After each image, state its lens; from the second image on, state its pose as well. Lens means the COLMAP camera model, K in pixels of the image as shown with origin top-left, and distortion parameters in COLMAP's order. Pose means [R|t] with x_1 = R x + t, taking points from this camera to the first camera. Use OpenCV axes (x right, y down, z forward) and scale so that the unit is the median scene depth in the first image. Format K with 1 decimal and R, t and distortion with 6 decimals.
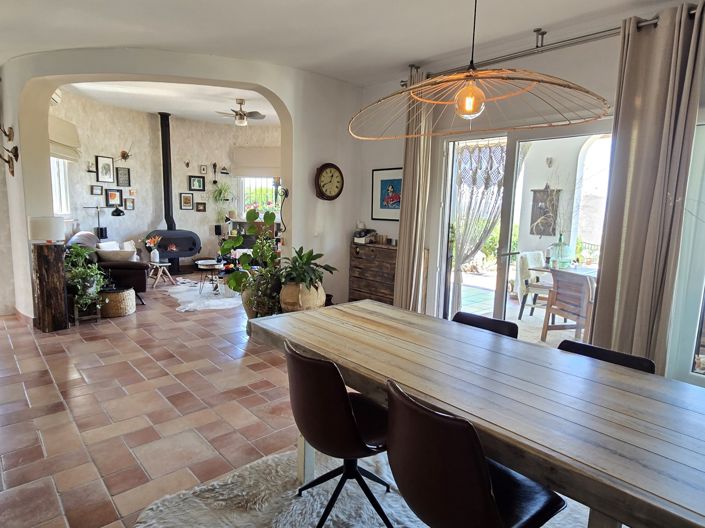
lens RADIAL K [[423.9, 0, 352.8], [0, 423.9, 264.7], [0, 0, 1]] dist [-0.001758, -0.004364]
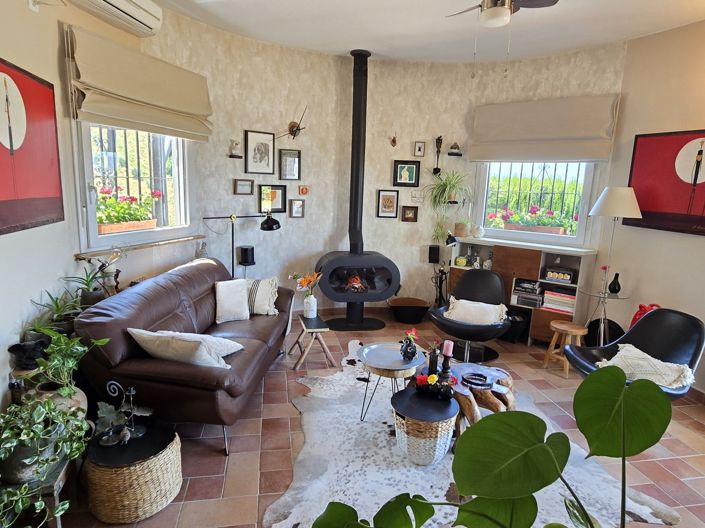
lens RADIAL K [[423.9, 0, 351.8], [0, 423.9, 263.3], [0, 0, 1]] dist [-0.001758, -0.004364]
pose [[0.849526, 0.102950, -0.517404, -0.124460], [-0.087490, 0.994686, 0.054267, -0.099902], [0.520242, -0.000834, 0.854019, 0.491557]]
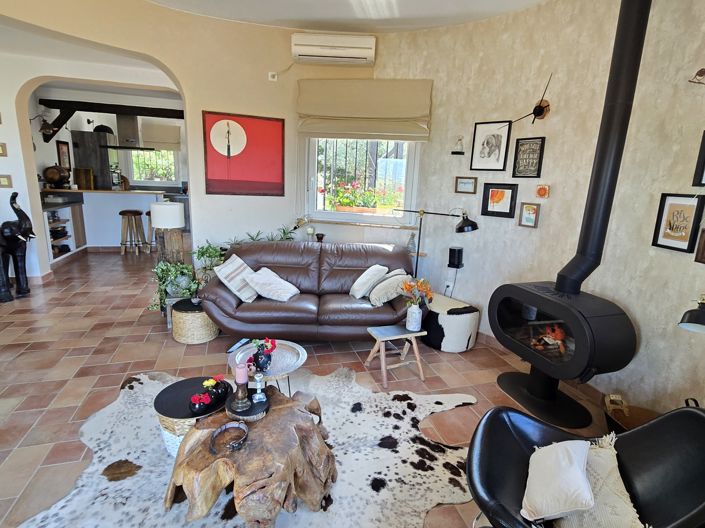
lens RADIAL K [[366.4, 0, 352.9], [0, 366.4, 262.0], [0, 0, 1]] dist [-0.004752, -0.001074]
pose [[-0.429554, 0.159480, -0.888847, -0.066946], [-0.179973, 0.949418, 0.257324, -0.156711], [0.884925, 0.270503, -0.379124, 0.957629]]
